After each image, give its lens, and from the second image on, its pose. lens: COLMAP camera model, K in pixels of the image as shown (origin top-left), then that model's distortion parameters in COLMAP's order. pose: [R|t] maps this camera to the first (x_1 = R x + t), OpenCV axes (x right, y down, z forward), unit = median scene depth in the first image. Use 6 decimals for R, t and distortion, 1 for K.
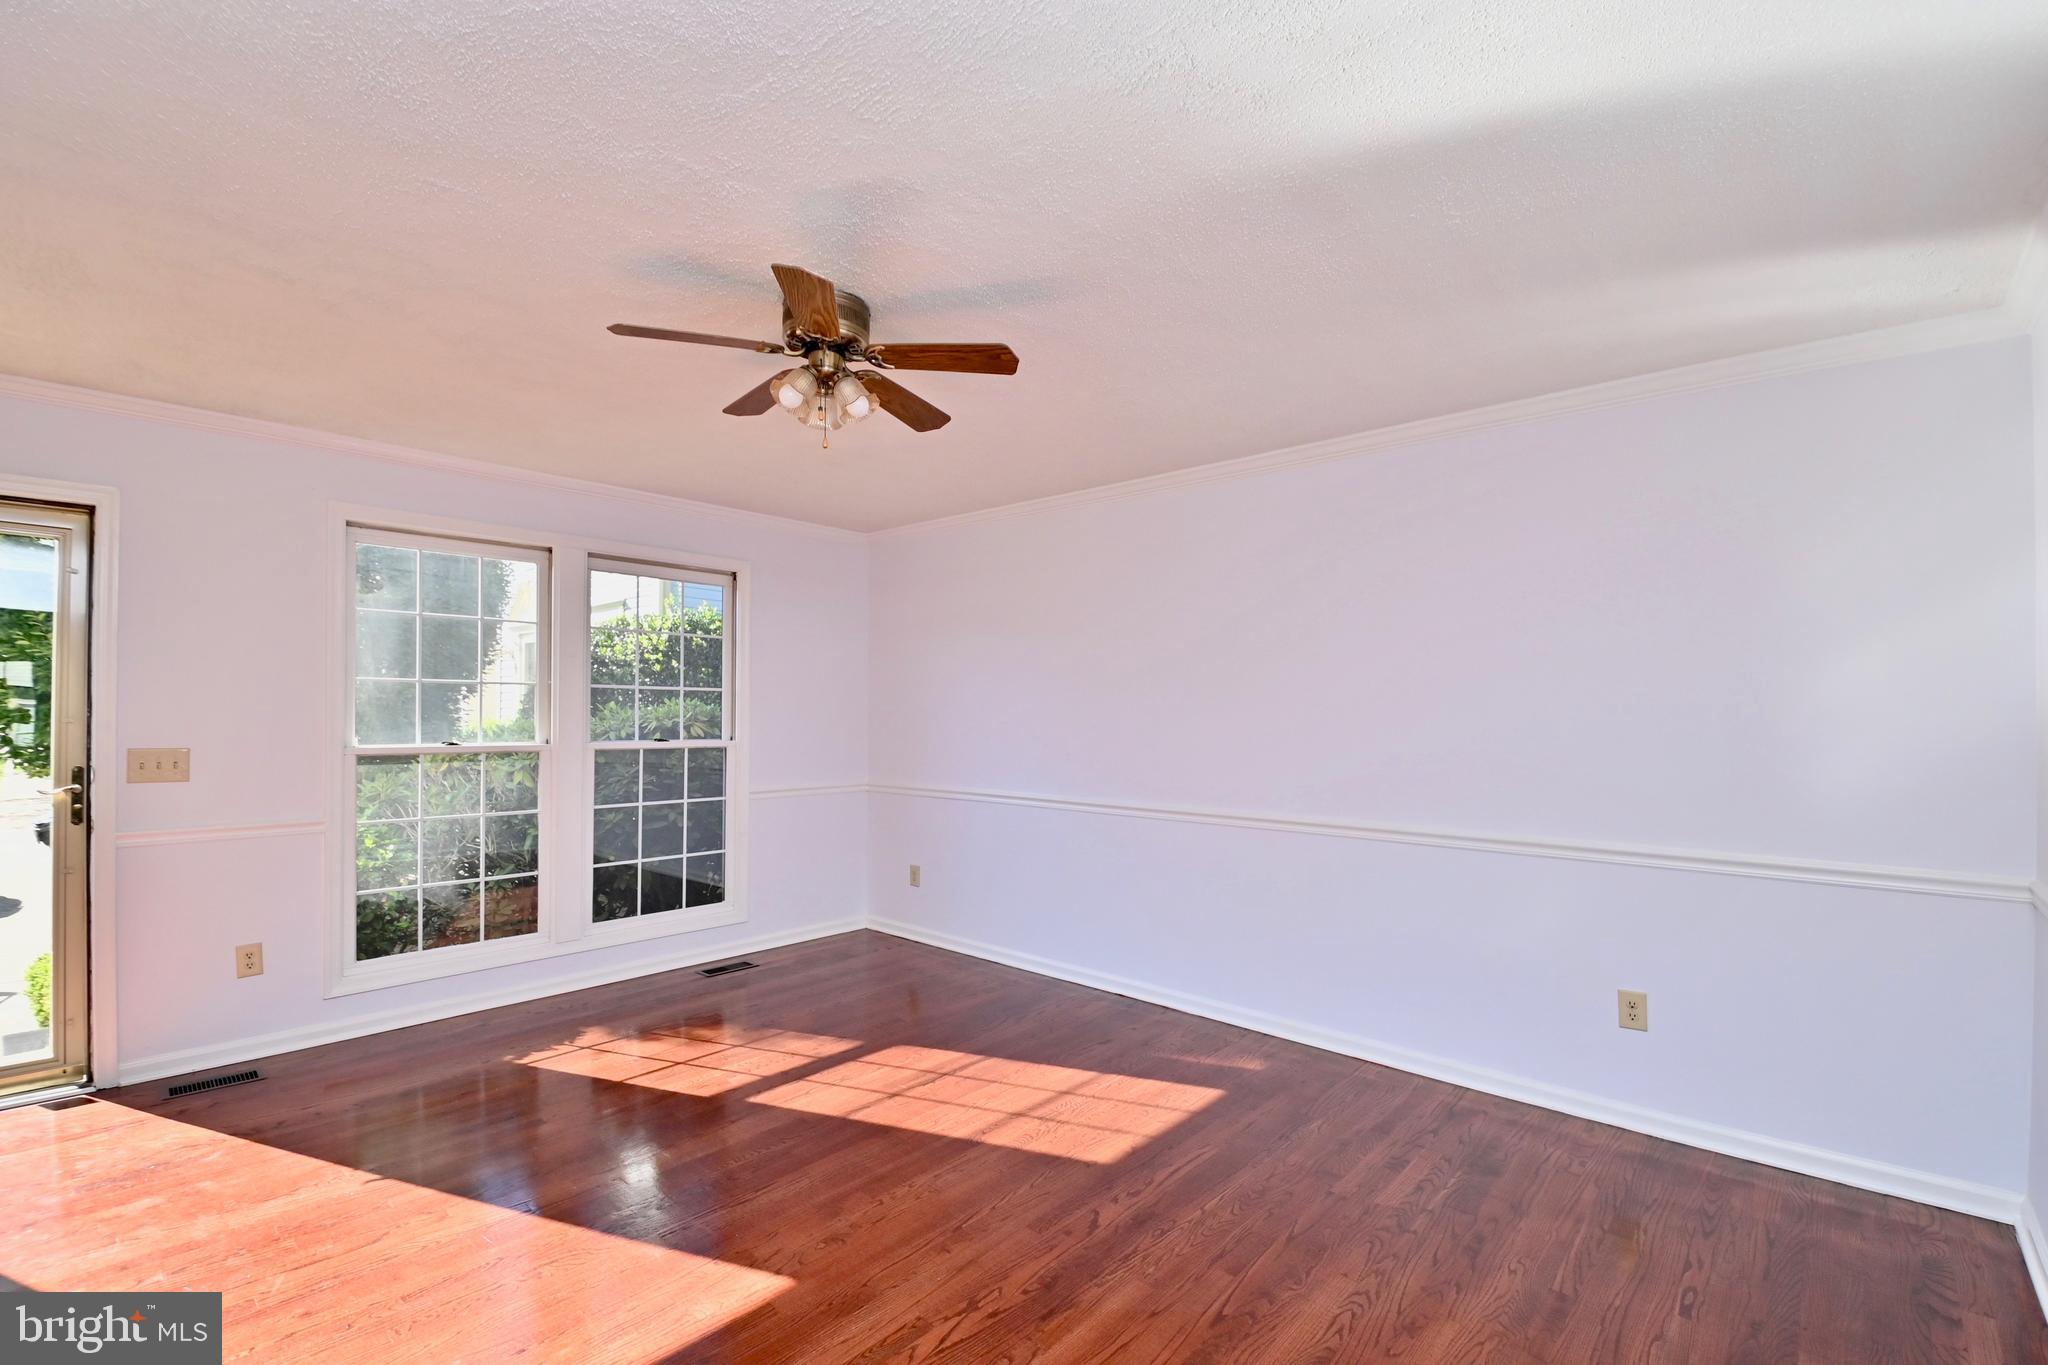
lens RADIAL K [[899.8, 0, 1035.0], [0, 899.8, 710.8], [0, 0, 1]] dist [0.015116, -0.020560]
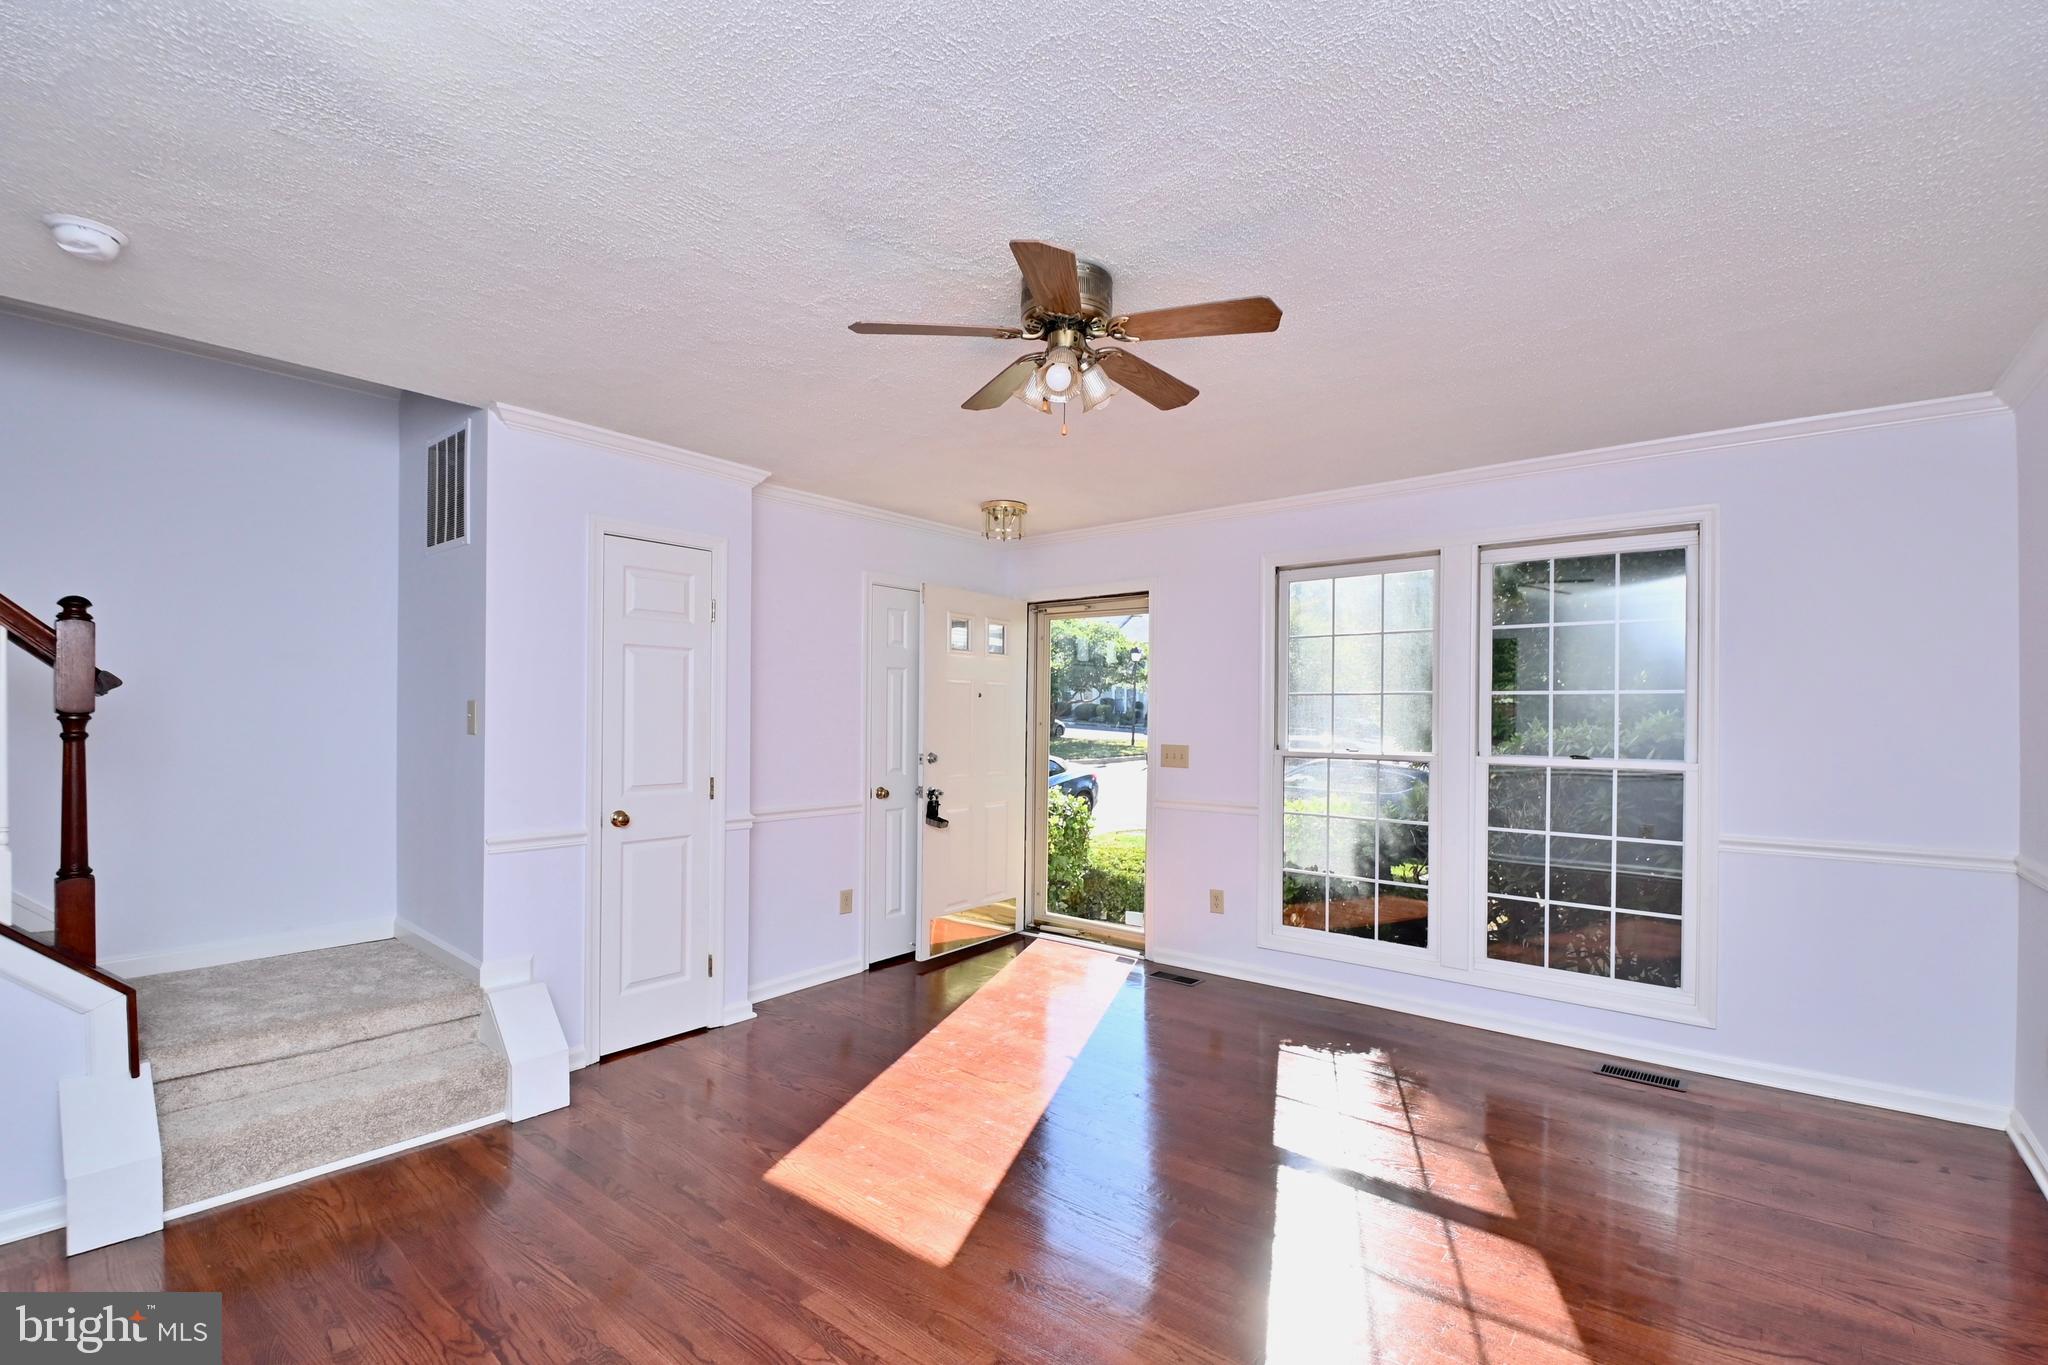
lens RADIAL K [[899.8, 0, 1035.0], [0, 899.8, 710.8], [0, 0, 1]] dist [0.015116, -0.020560]
pose [[0.057119, -0.005854, -0.998350, 0.447198], [-0.000794, 0.999982, -0.005909, -0.005136], [0.998367, 0.001131, 0.057114, 0.586799]]
